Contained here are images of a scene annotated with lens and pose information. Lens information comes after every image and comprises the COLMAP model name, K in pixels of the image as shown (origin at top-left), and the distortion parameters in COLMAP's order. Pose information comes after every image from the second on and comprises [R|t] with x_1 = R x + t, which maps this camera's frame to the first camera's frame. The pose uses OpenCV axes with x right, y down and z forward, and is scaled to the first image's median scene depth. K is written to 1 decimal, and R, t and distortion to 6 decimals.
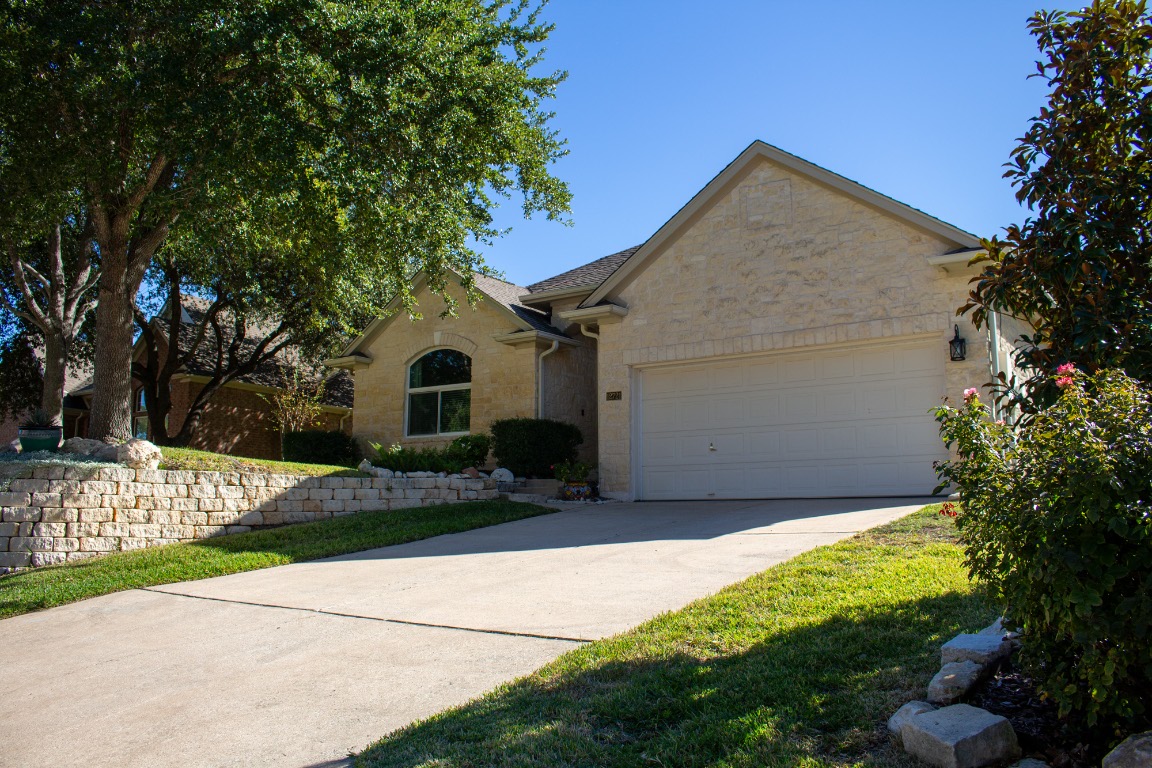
lens RADIAL K [[943.4, 0, 576.0], [0, 943.4, 384.0], [0, 0, 1]] dist [-0.161949, 0.131634]
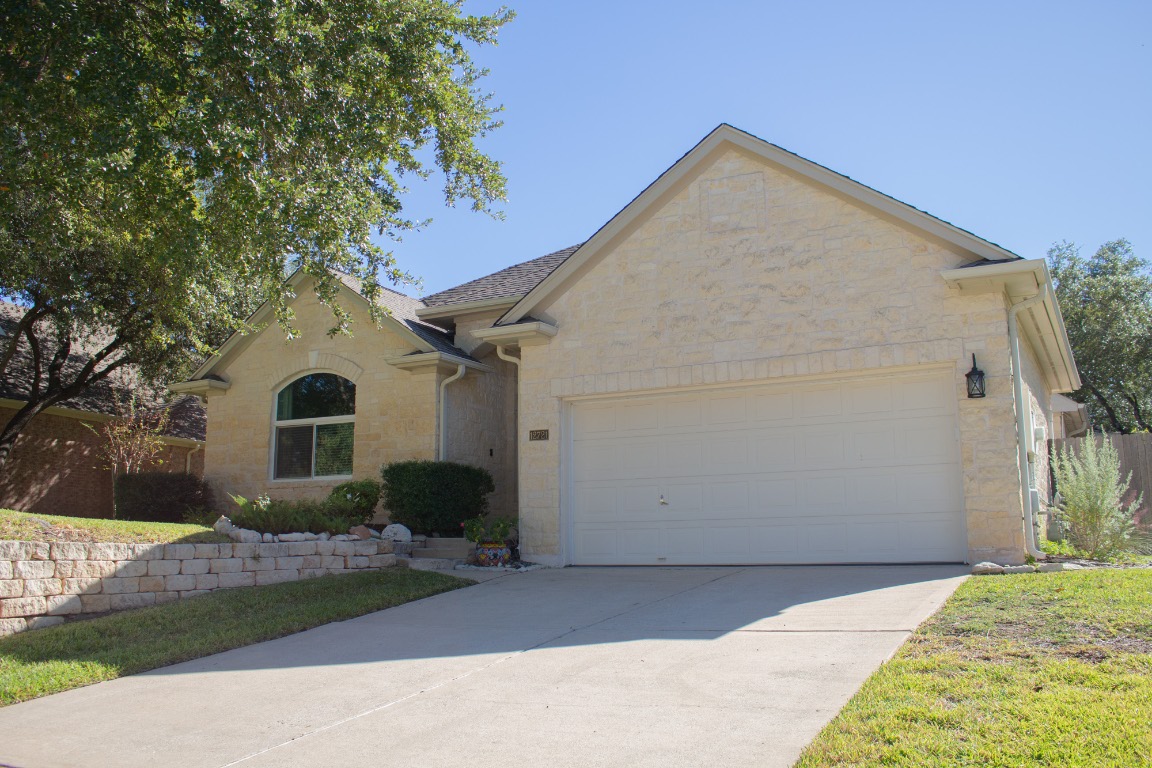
lens RADIAL K [[1027.8, 0, 576.0], [0, 1027.8, 384.0], [0, 0, 1]] dist [-0.145902, 0.122231]
pose [[0.992457, 0.012270, 0.121977, -0.040227], [-0.009239, 0.999635, -0.025380, -0.010099], [-0.122244, 0.024062, 0.992208, 0.138248]]
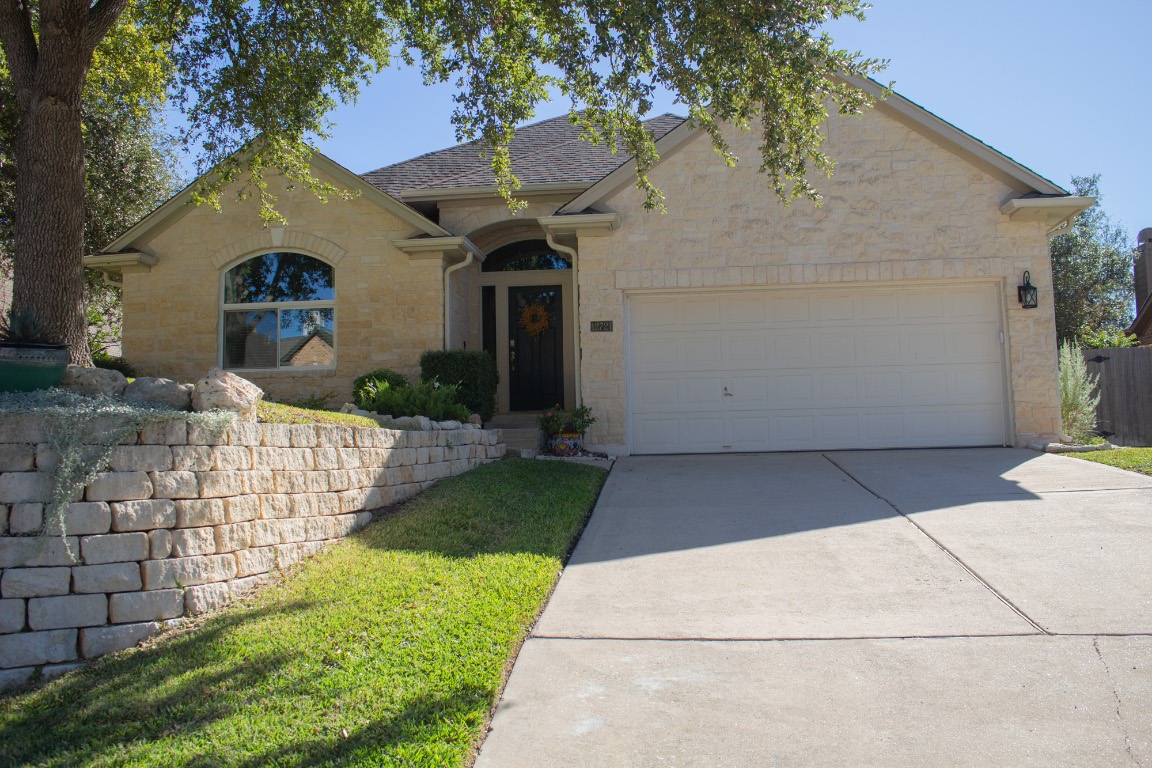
lens RADIAL K [[1027.8, 0, 576.0], [0, 1027.8, 384.0], [0, 0, 1]] dist [-0.145902, 0.122231]
pose [[0.871628, 0.016284, 0.489897, -0.457070], [-0.046717, 0.997658, 0.049957, 0.021164], [-0.487937, -0.066430, 0.870348, 0.266472]]
